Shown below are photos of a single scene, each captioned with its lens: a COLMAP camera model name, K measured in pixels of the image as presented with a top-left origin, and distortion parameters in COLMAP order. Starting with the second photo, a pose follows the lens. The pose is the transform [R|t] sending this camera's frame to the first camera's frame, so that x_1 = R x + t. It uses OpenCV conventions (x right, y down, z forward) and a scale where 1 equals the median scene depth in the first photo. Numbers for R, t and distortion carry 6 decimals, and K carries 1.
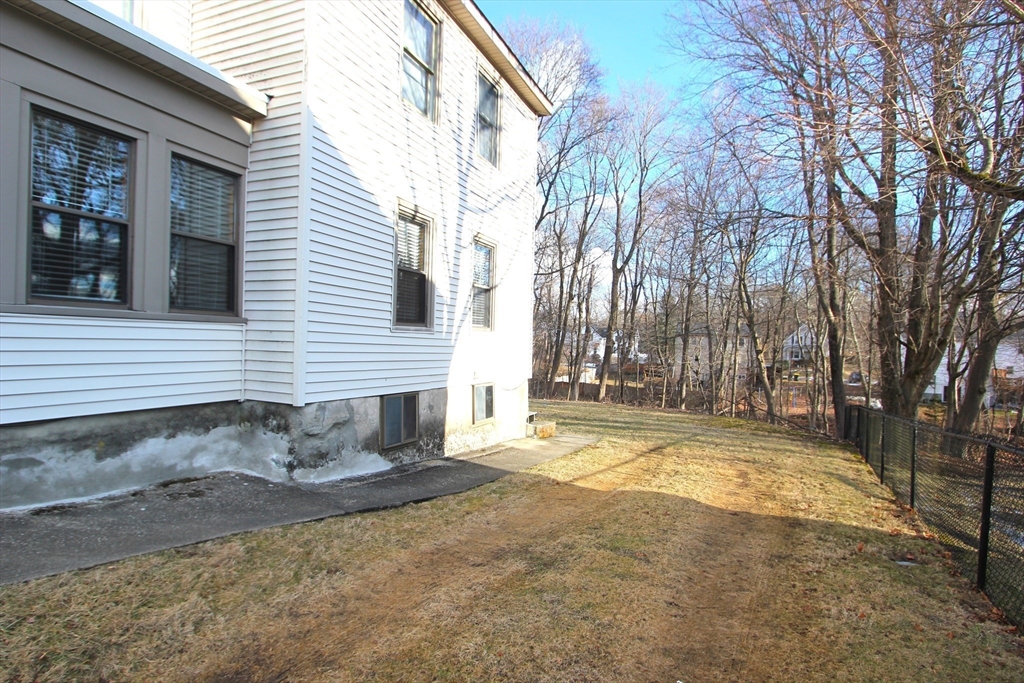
lens RADIAL K [[530.7, 0, 512.0], [0, 530.7, 341.5], [0, 0, 1]] dist [-0.000112, 0.000056]
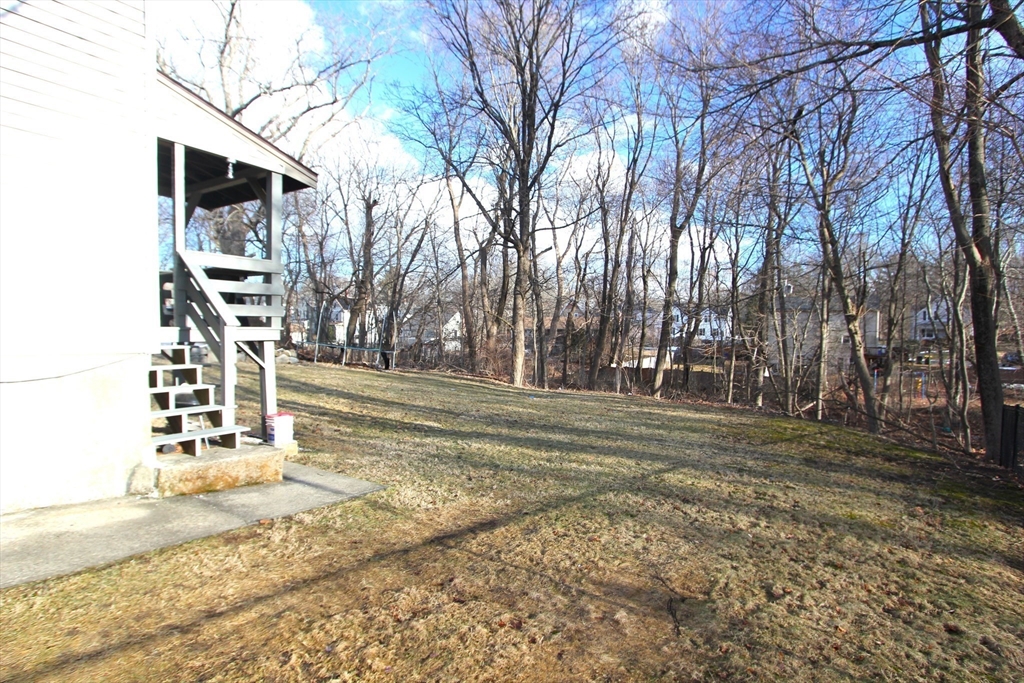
lens RADIAL K [[530.7, 0, 512.0], [0, 530.7, 341.5], [0, 0, 1]] dist [-0.000112, 0.000056]
pose [[0.984271, -0.013341, -0.176158, 0.530592], [0.017950, 0.999536, 0.024595, 0.077758], [0.175748, -0.027370, 0.984055, 0.880881]]
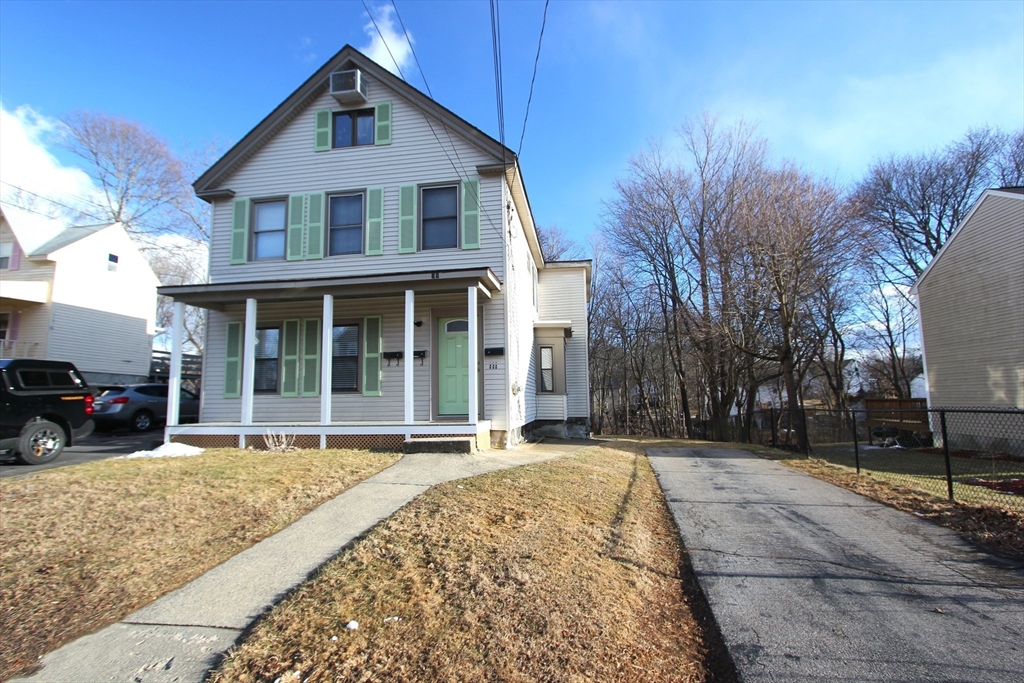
lens RADIAL K [[465.3, 0, 511.5], [0, 465.3, 347.9], [0, 0, 1]] dist [-0.011813, -0.000357]
pose [[0.970026, -0.013814, 0.242607, -1.719234], [0.038773, 0.994391, -0.098408, -0.059702], [-0.239887, 0.104865, 0.965121, -2.046536]]
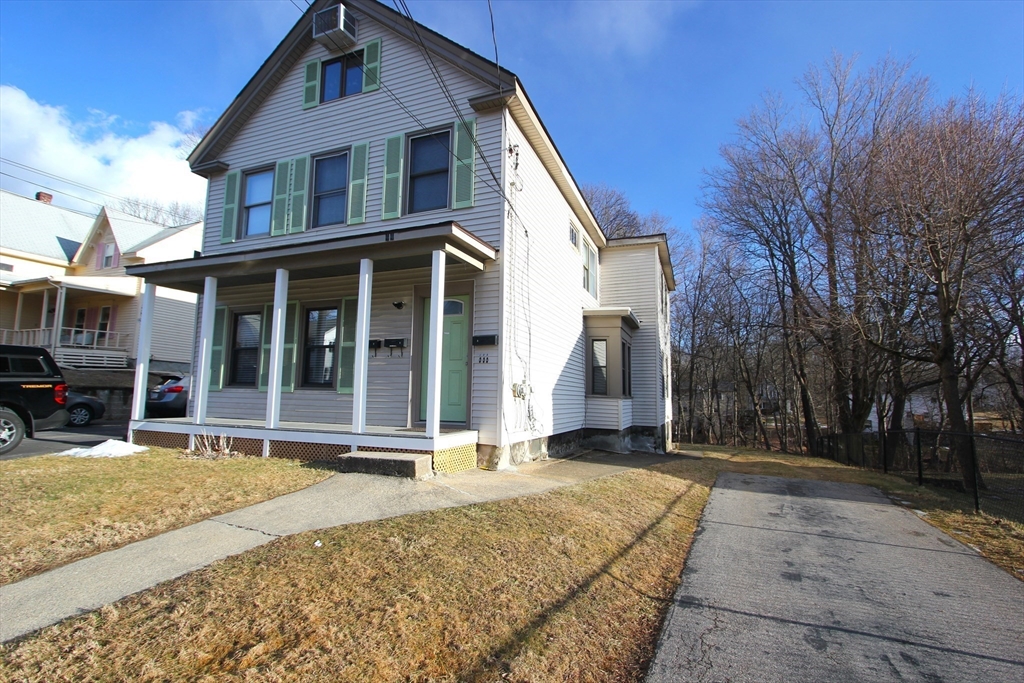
lens RADIAL K [[465.3, 0, 511.5], [0, 465.3, 347.9], [0, 0, 1]] dist [-0.011813, -0.000357]
pose [[0.999837, -0.005022, 0.017362, -1.290058], [0.006721, 0.995042, -0.099226, -0.067507], [-0.016778, 0.099326, 0.994913, -1.642227]]
